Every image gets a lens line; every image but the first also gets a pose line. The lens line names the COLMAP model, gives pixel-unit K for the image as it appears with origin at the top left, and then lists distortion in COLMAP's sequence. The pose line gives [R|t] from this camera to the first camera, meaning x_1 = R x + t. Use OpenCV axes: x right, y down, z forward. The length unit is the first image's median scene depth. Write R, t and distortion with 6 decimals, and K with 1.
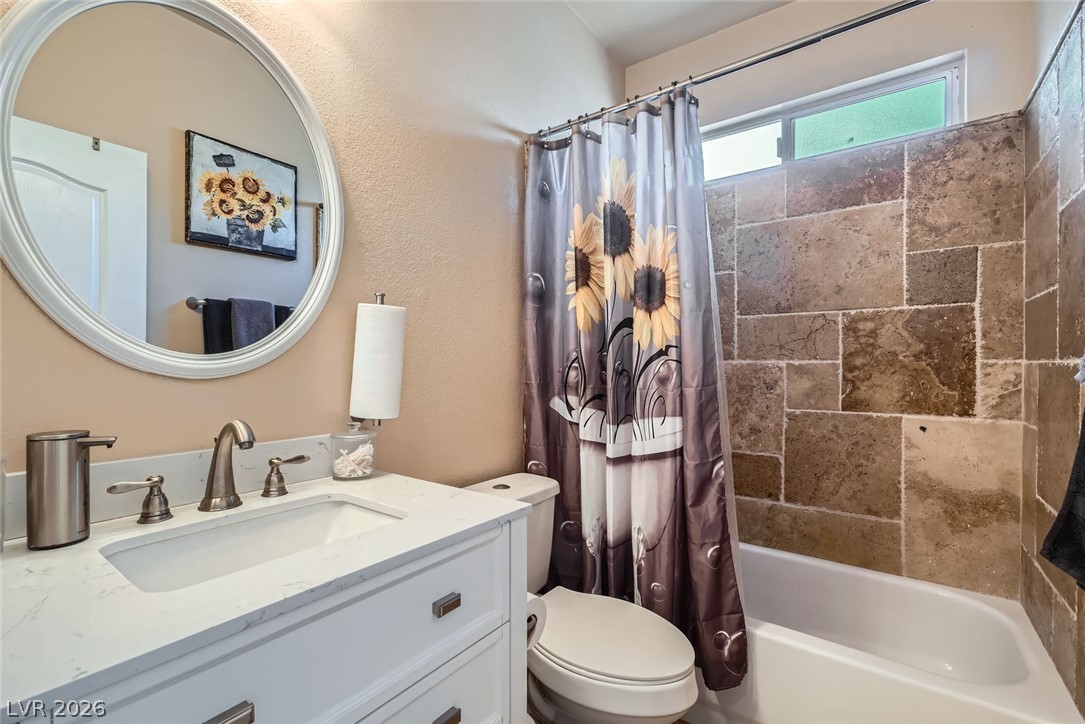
lens RADIAL K [[466.7, 0, 545.3], [0, 466.7, 364.2], [0, 0, 1]] dist [-0.013151, 0.003247]
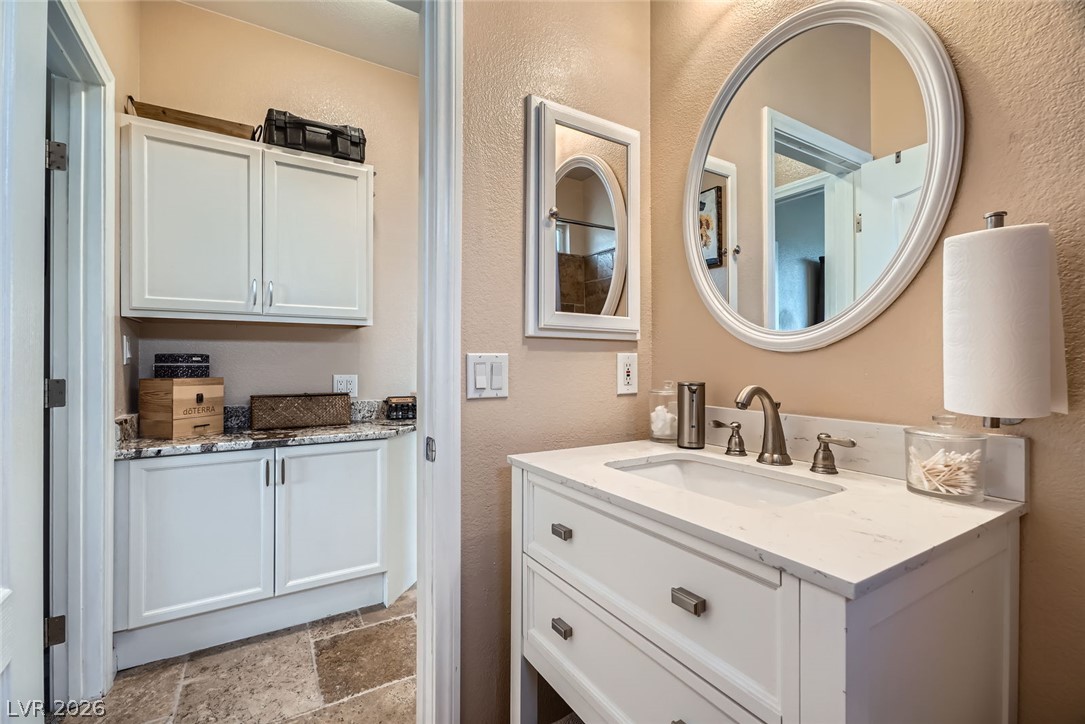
lens RADIAL K [[466.7, 0, 542.2], [0, 466.7, 360.1], [0, 0, 1]] dist [-0.013151, 0.003247]
pose [[-0.380292, 0.001508, -0.924865, 0.622831], [0.004907, 0.999988, -0.000387, 0.052404], [0.924853, -0.004686, -0.380295, 0.950387]]
